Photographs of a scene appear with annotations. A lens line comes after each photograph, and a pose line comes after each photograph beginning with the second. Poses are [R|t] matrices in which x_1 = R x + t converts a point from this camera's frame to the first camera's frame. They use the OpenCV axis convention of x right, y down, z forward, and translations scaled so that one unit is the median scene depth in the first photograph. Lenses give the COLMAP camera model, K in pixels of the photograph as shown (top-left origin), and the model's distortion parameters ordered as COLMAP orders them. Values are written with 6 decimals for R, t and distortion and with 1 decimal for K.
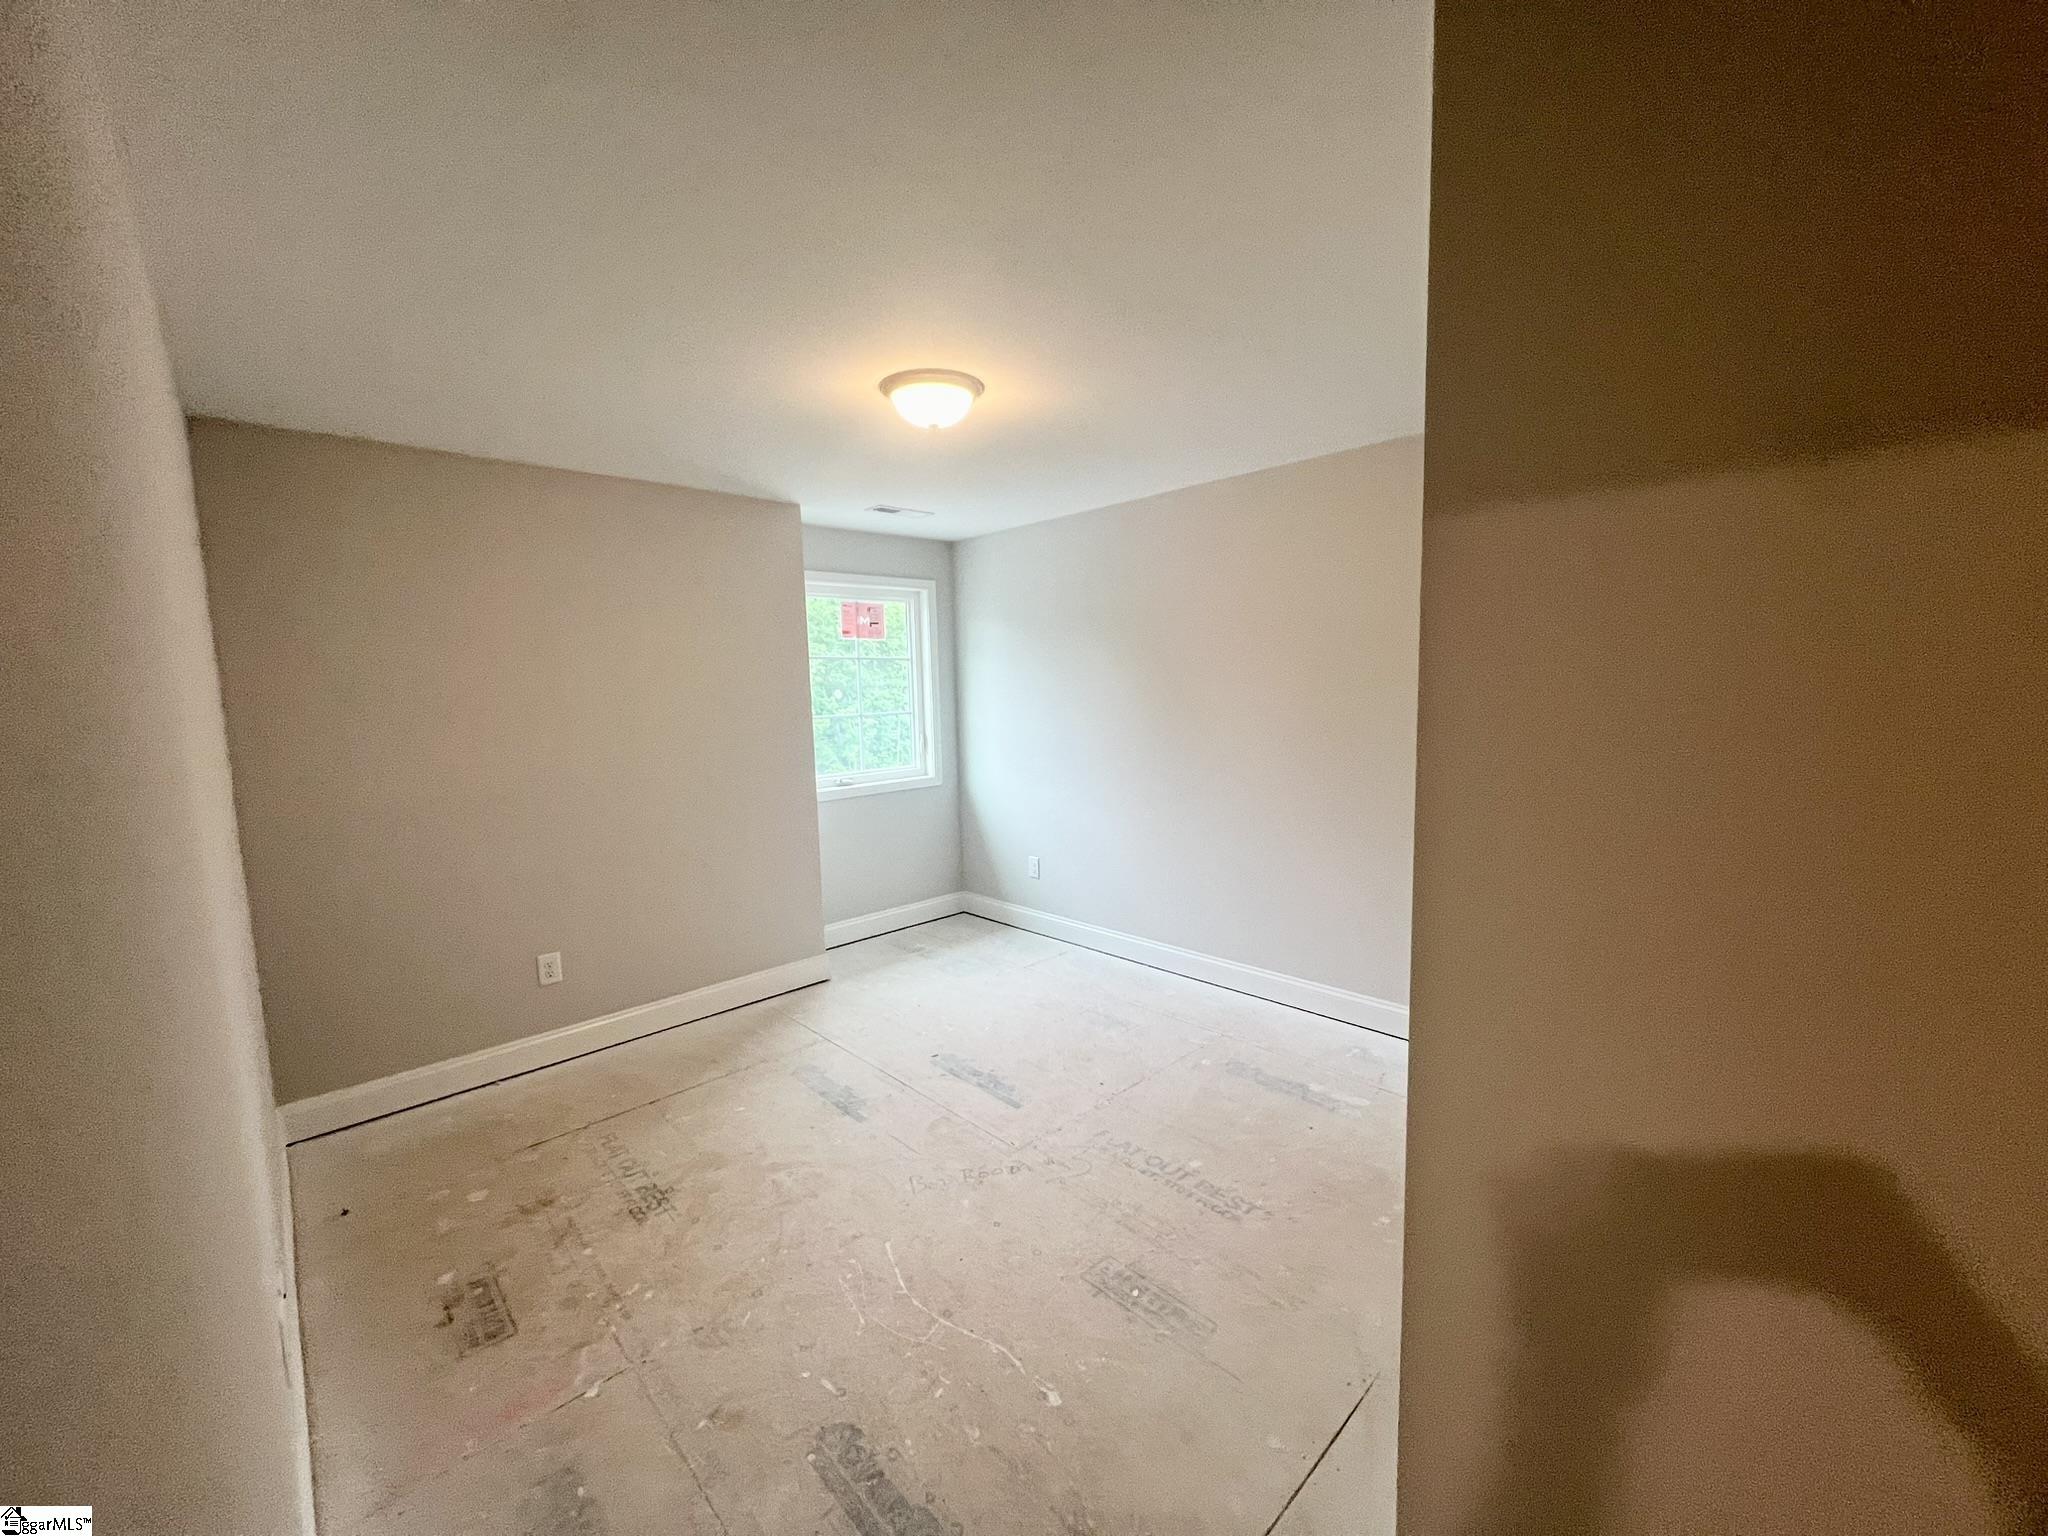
lens RADIAL K [[809.5, 0, 1024.0], [0, 809.5, 768.0], [0, 0, 1]] dist [-0.002319, 0.000188]
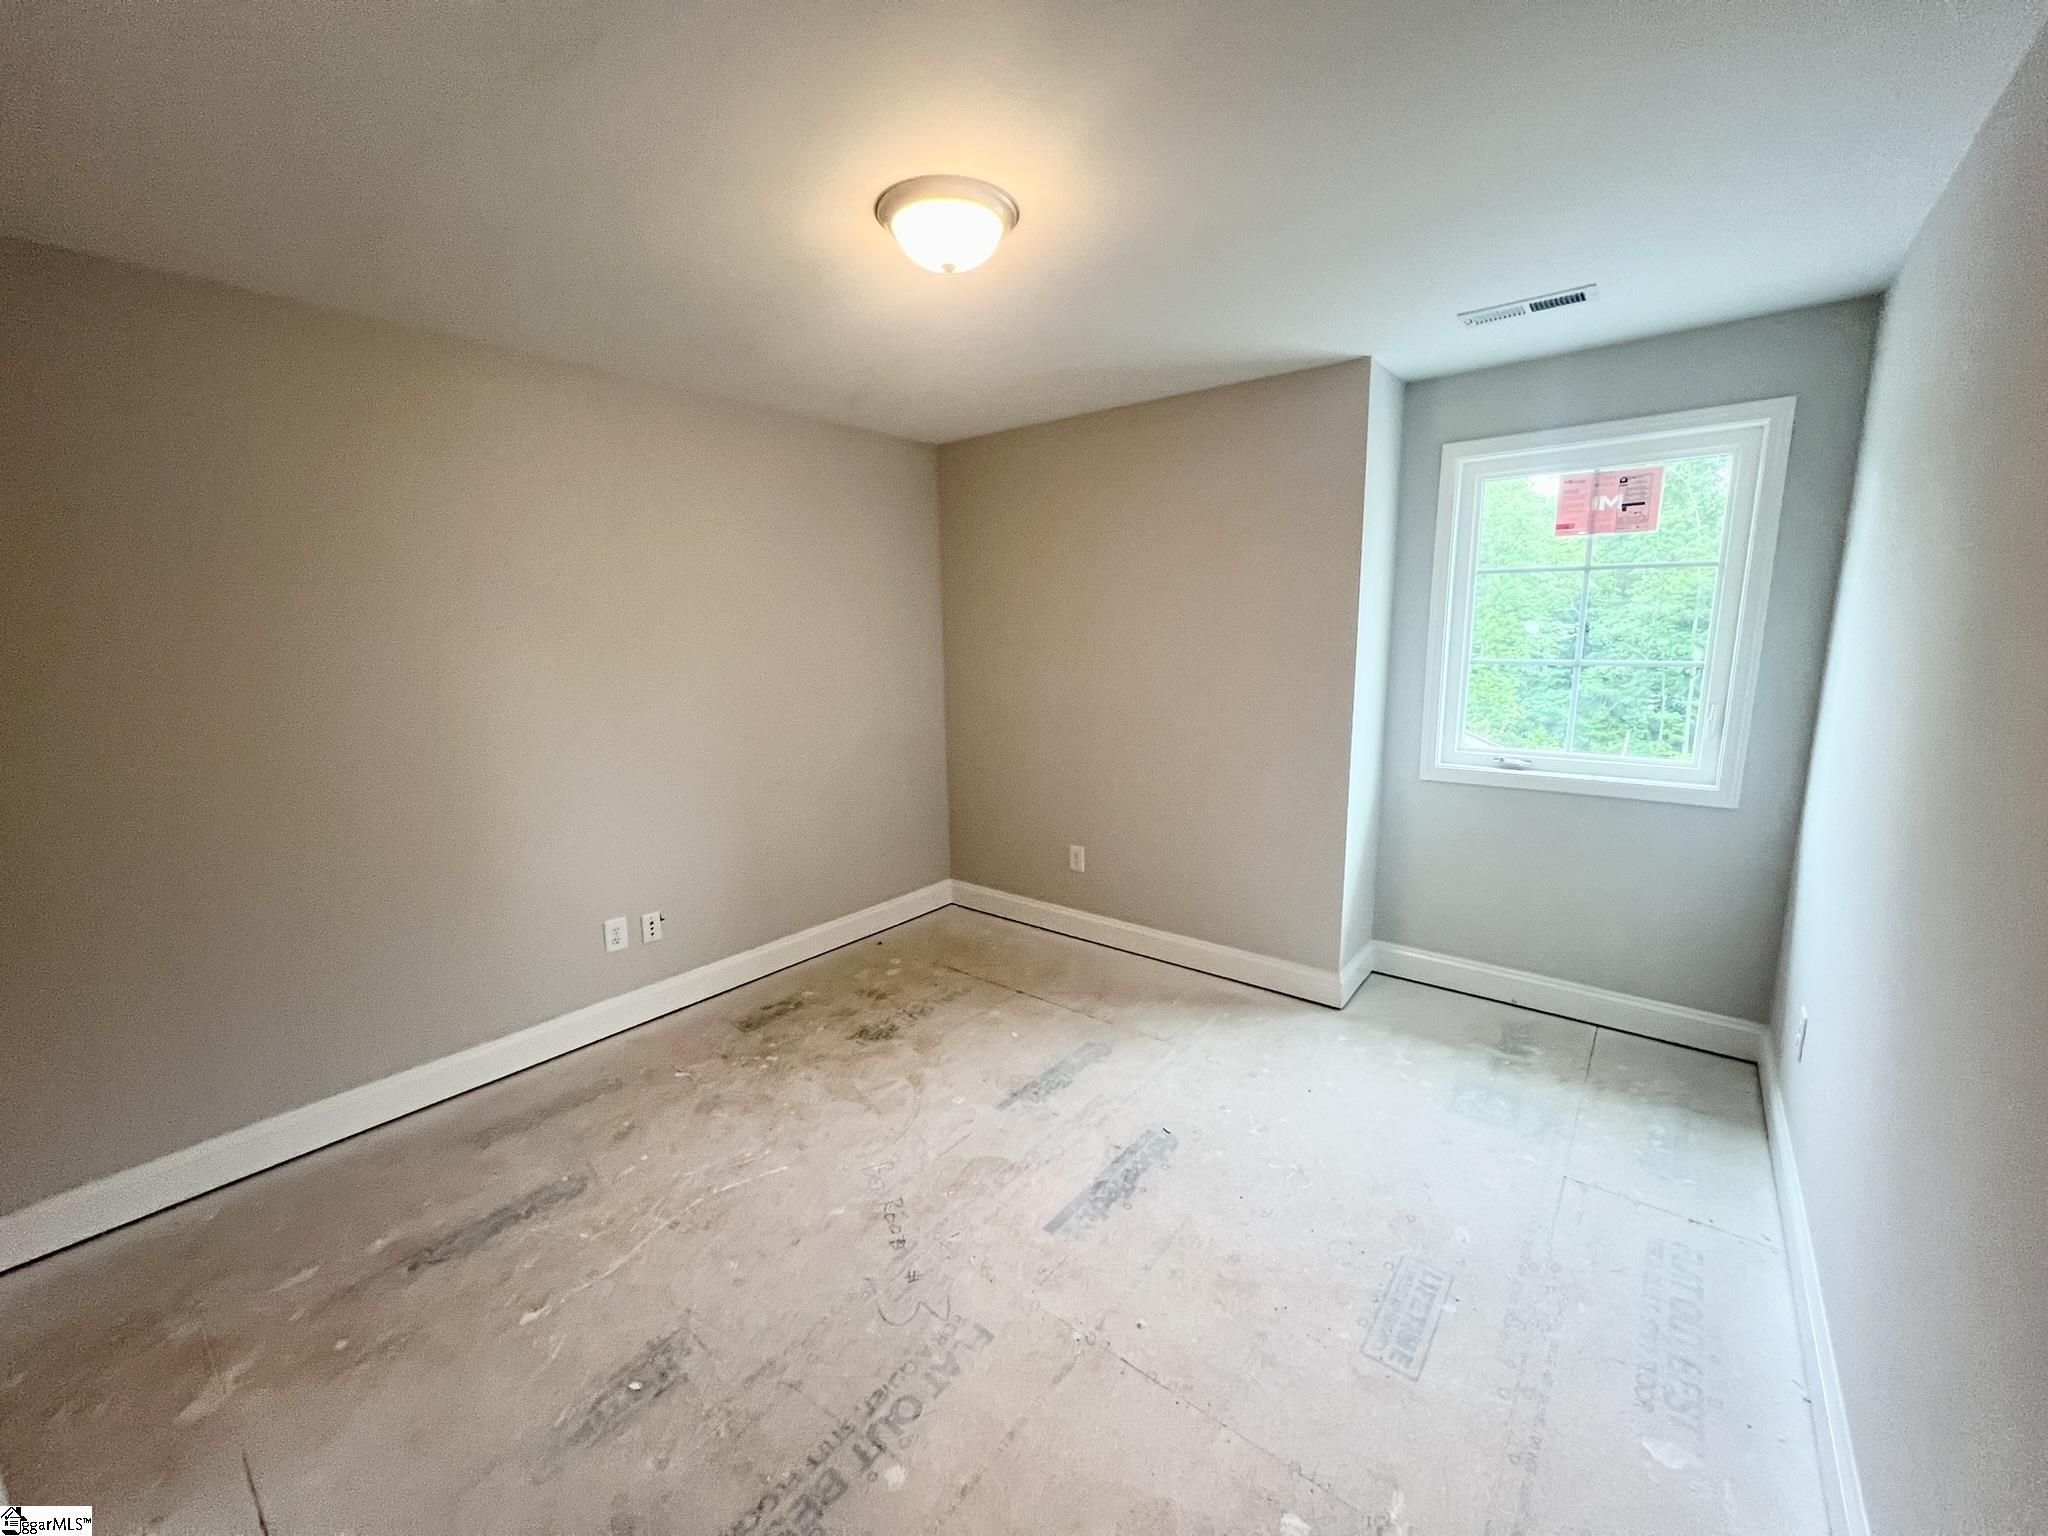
lens RADIAL K [[809.5, 0, 1024.0], [0, 809.5, 768.0], [0, 0, 1]] dist [-0.002319, 0.000188]
pose [[0.134256, 0.195327, -0.971505, 0.531248], [-0.093039, 0.978535, 0.183883, -0.091884], [0.986569, 0.065700, 0.149547, 0.753829]]
